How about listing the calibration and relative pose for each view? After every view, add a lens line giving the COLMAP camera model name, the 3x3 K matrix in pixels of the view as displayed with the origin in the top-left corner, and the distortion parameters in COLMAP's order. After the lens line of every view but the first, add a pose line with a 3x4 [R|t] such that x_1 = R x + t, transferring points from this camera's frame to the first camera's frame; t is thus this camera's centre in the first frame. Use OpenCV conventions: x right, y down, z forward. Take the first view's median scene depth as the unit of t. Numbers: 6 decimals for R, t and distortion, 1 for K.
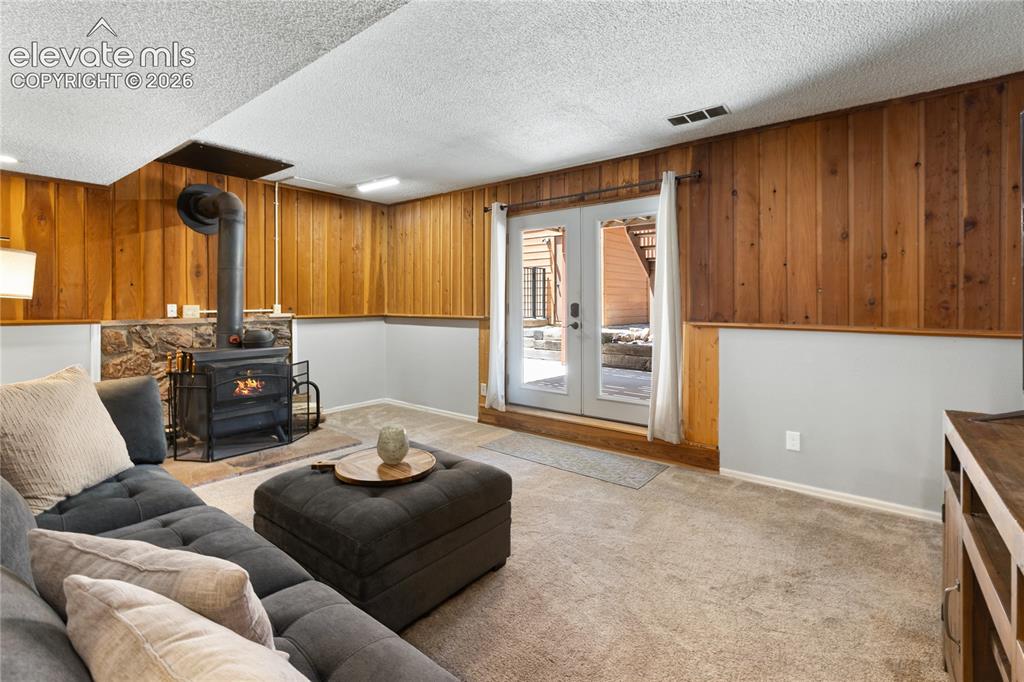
lens RADIAL K [[466.1, 0, 519.7], [0, 466.1, 318.5], [0, 0, 1]] dist [0.001377, -0.000192]
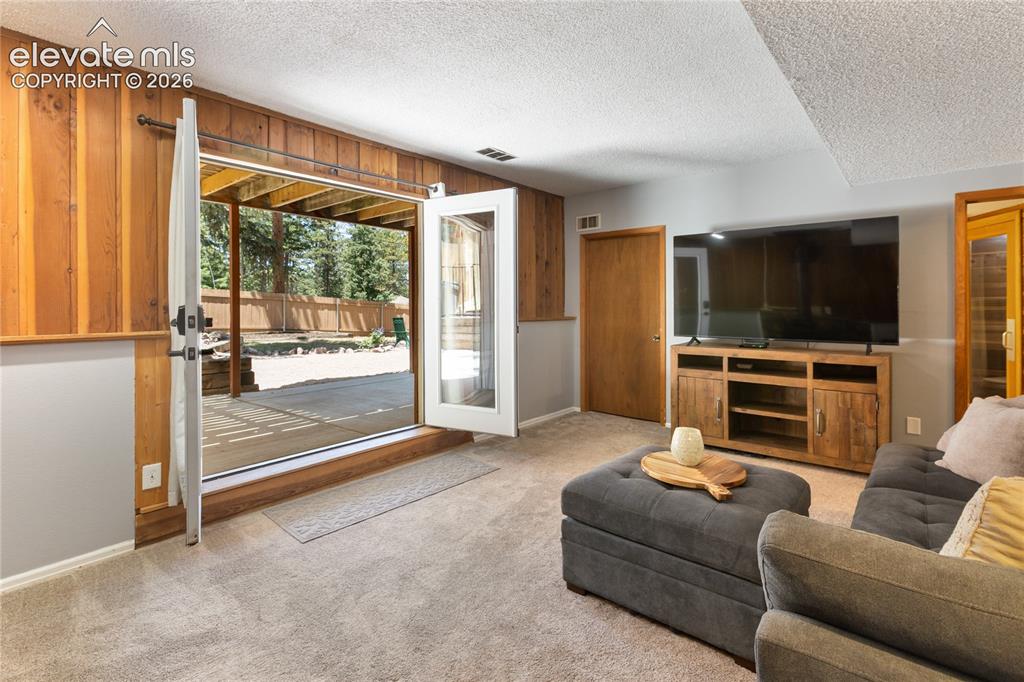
lens RADIAL K [[472.4, 0, 517.8], [0, 472.4, 310.8], [0, 0, 1]] dist [0.000528, -0.000202]
pose [[0.047655, -0.018537, 0.998692, -0.613098], [0.031490, 0.999359, 0.017047, -0.025590], [-0.998367, 0.030636, 0.048209, 0.619840]]
